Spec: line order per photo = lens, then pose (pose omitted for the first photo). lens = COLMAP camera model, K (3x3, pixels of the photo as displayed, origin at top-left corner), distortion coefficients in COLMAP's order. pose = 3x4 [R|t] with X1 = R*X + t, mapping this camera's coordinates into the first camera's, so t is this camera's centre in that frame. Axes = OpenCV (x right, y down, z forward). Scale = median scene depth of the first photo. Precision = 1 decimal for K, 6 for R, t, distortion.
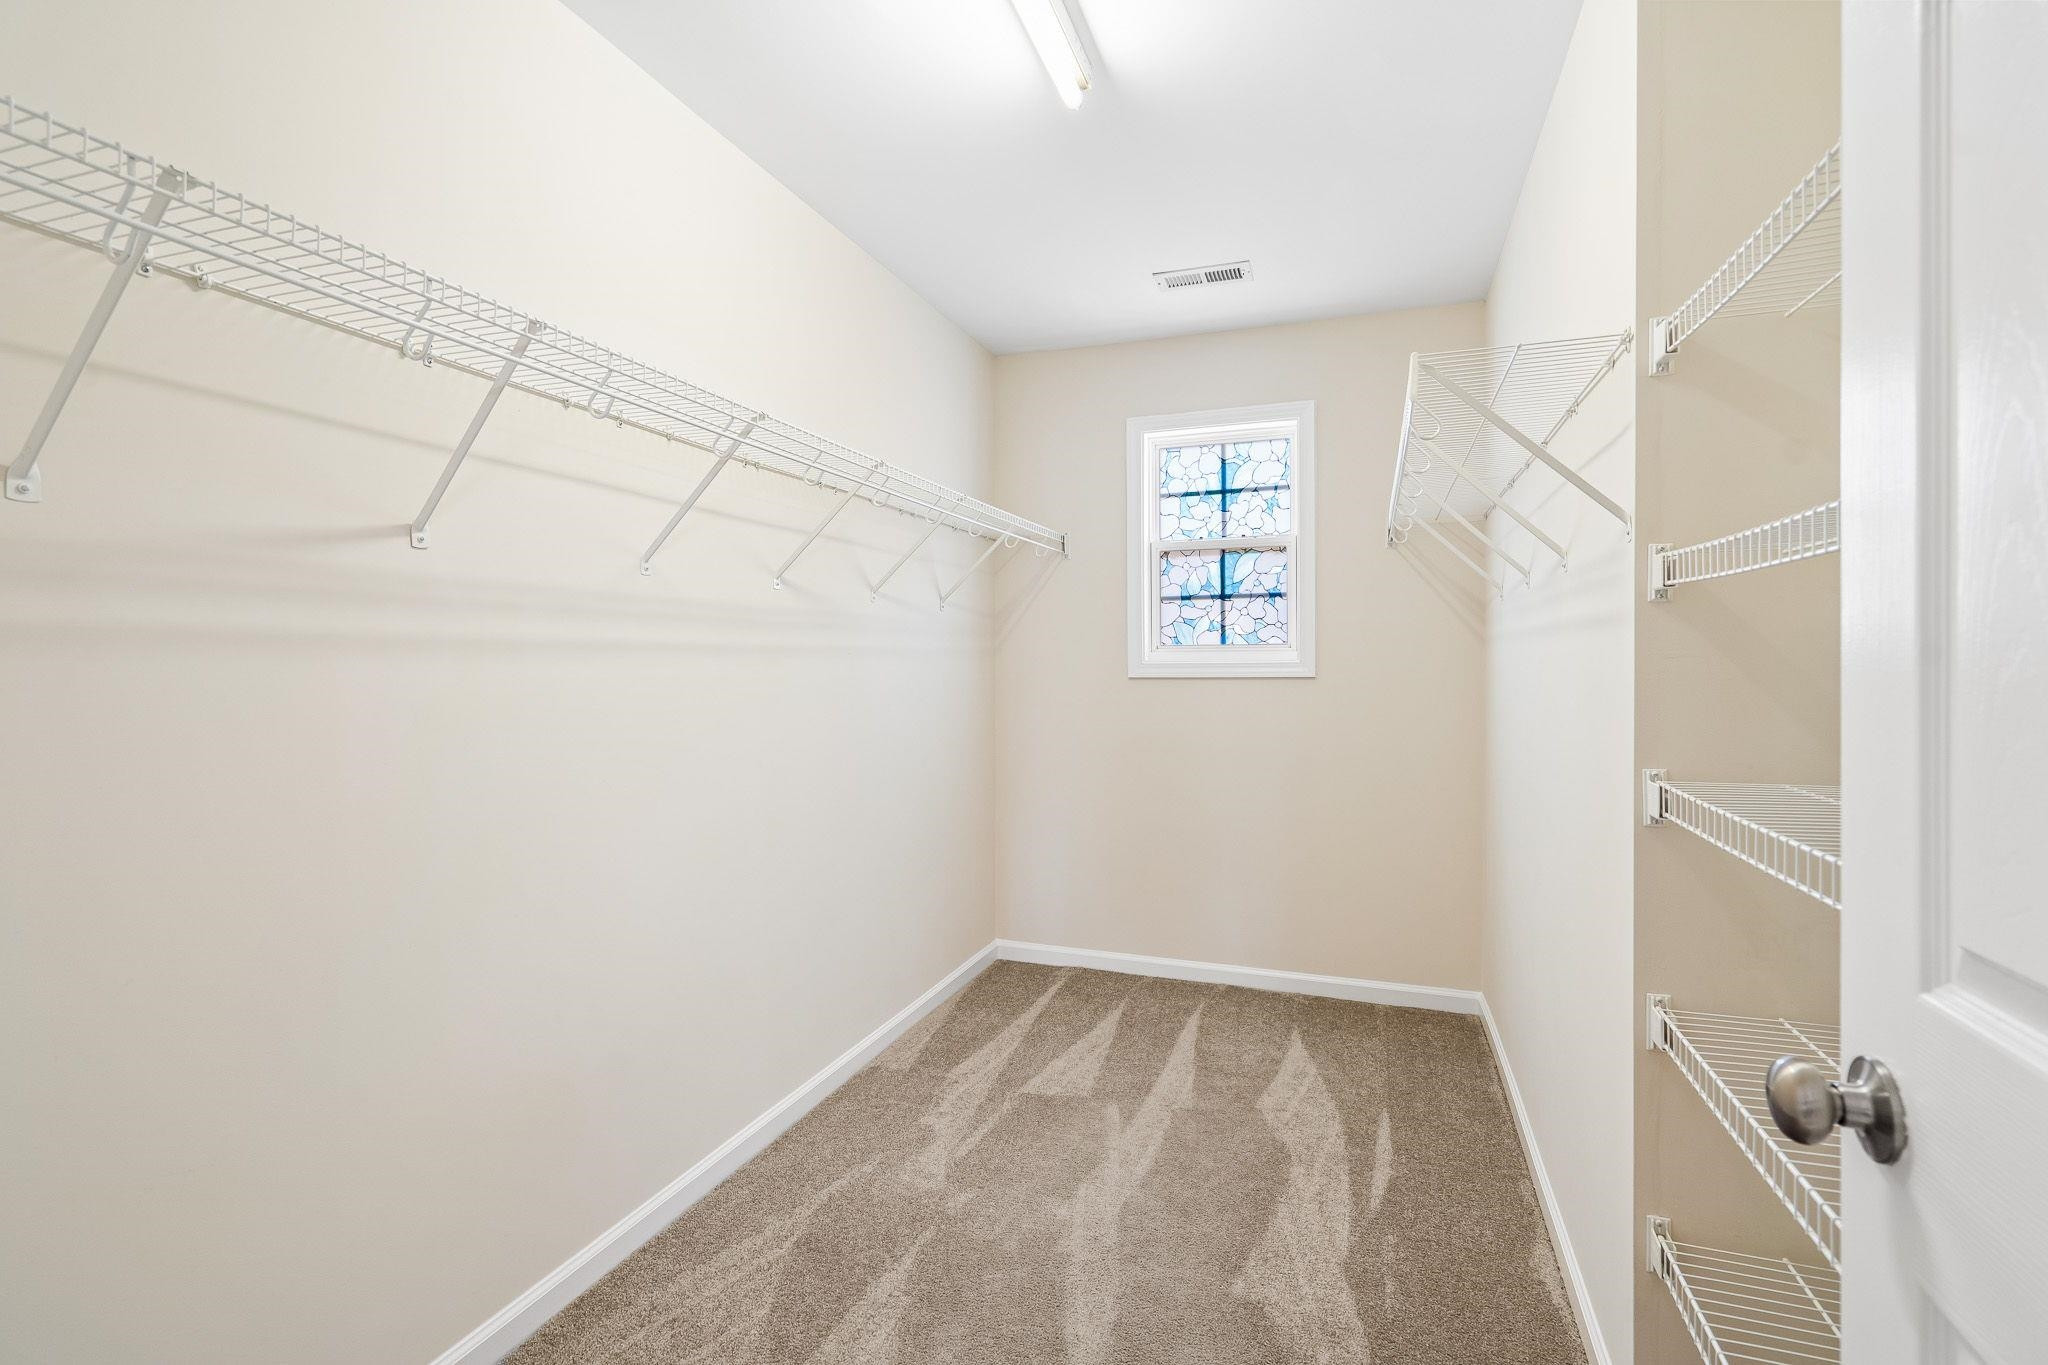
lens RADIAL K [[934.6, 0, 1026.4], [0, 934.6, 671.1], [0, 0, 1]] dist [-0.009470, 0.002293]
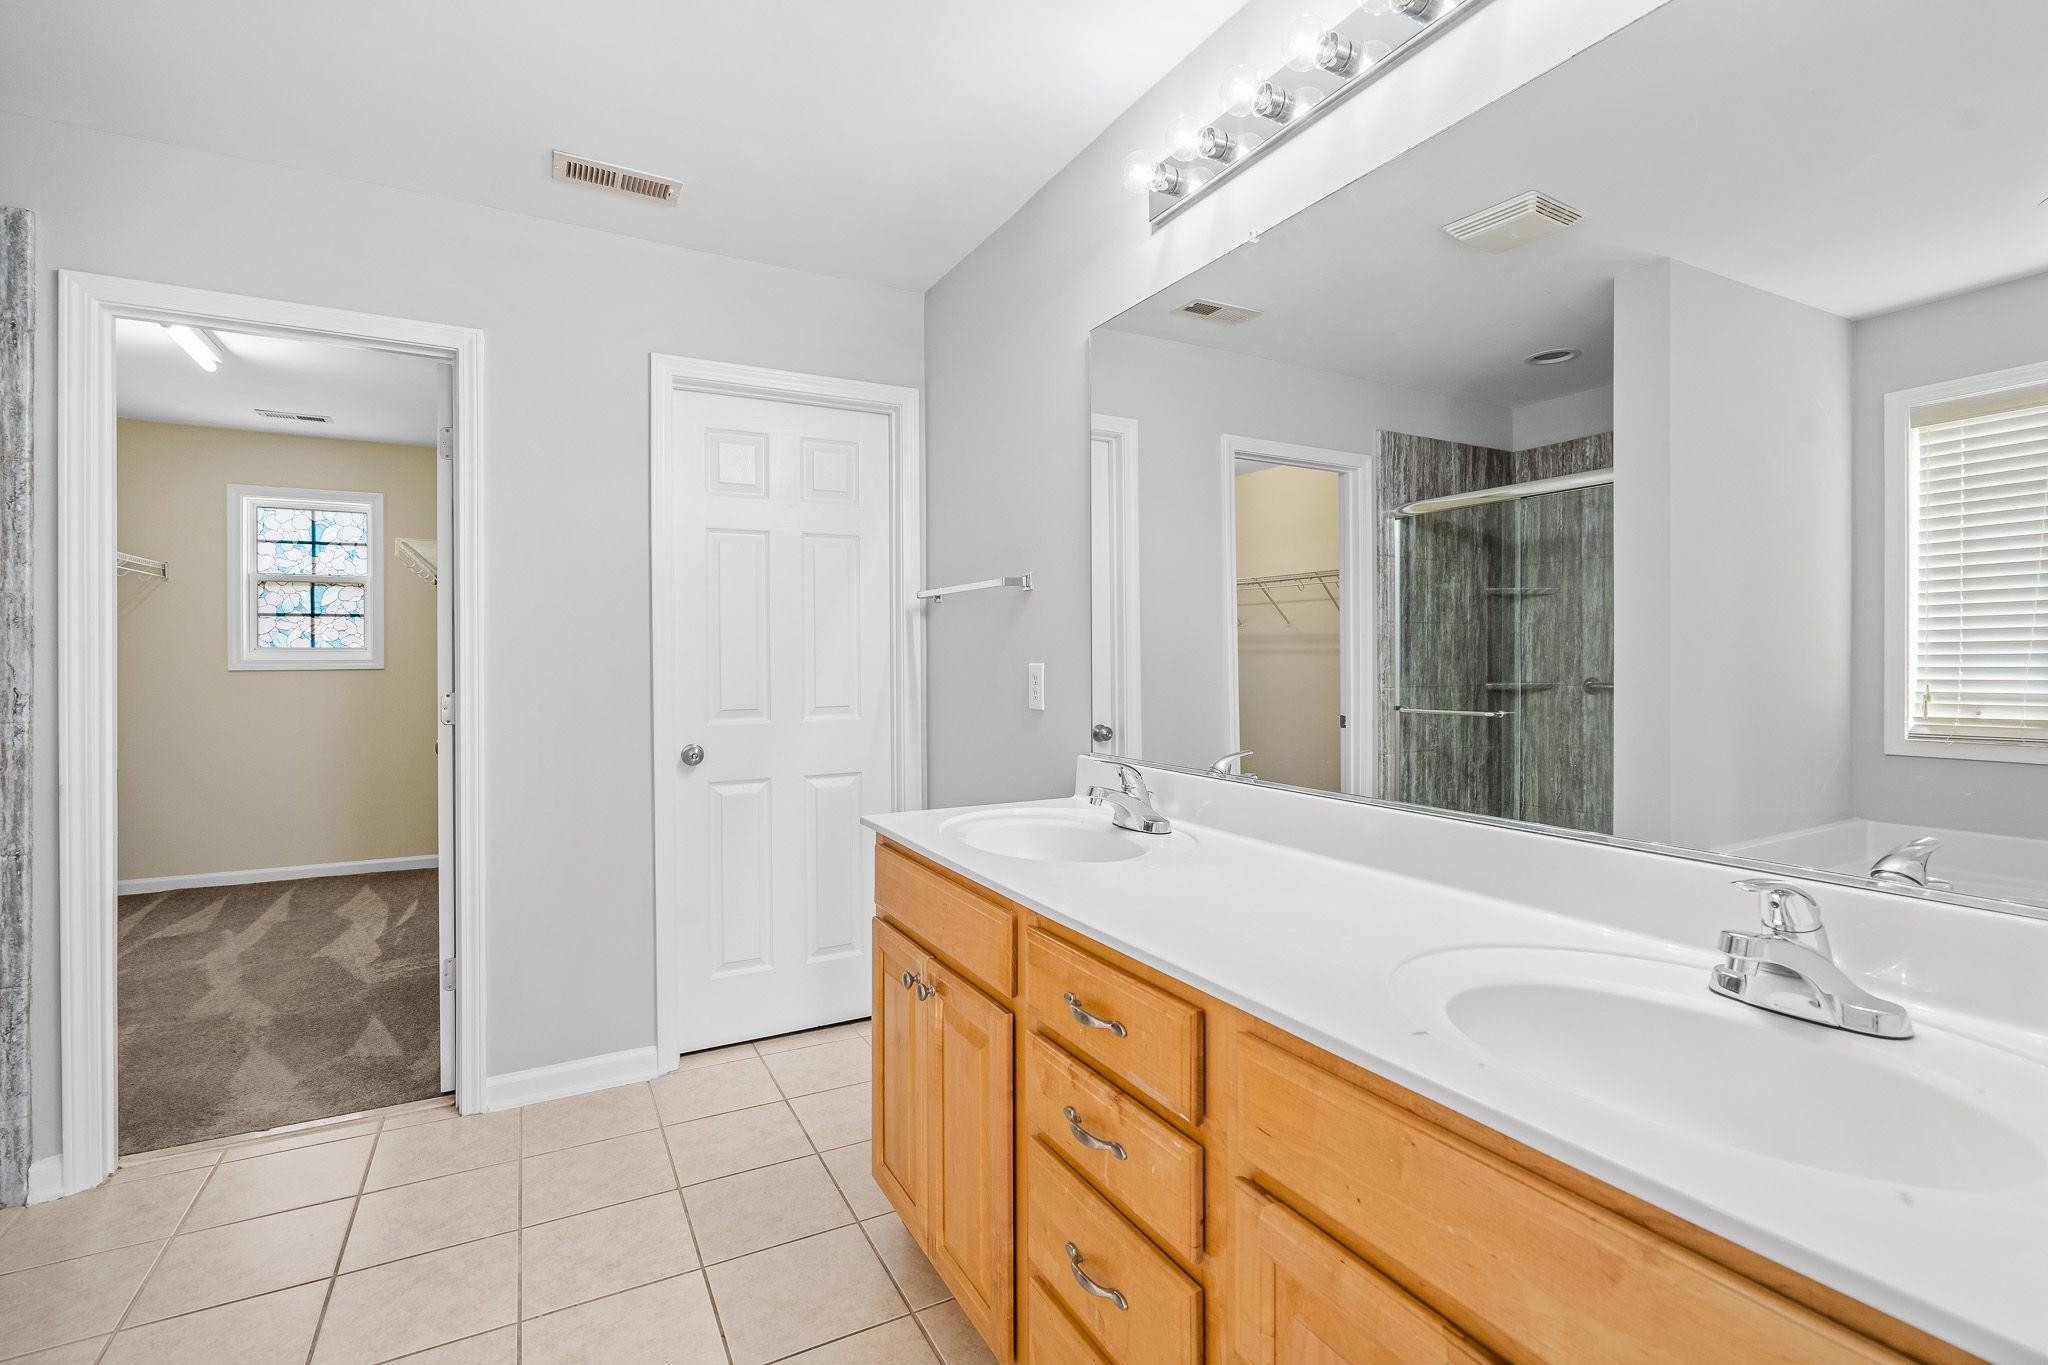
lens RADIAL K [[934.6, 0, 1041.3], [0, 934.6, 656.2], [0, 0, 1]] dist [-0.009470, 0.002293]
pose [[0.652398, 0.002912, 0.757871, -0.148348], [0.008778, 0.999897, -0.011398, 0.011418], [-0.757825, 0.014089, 0.652305, -0.811980]]
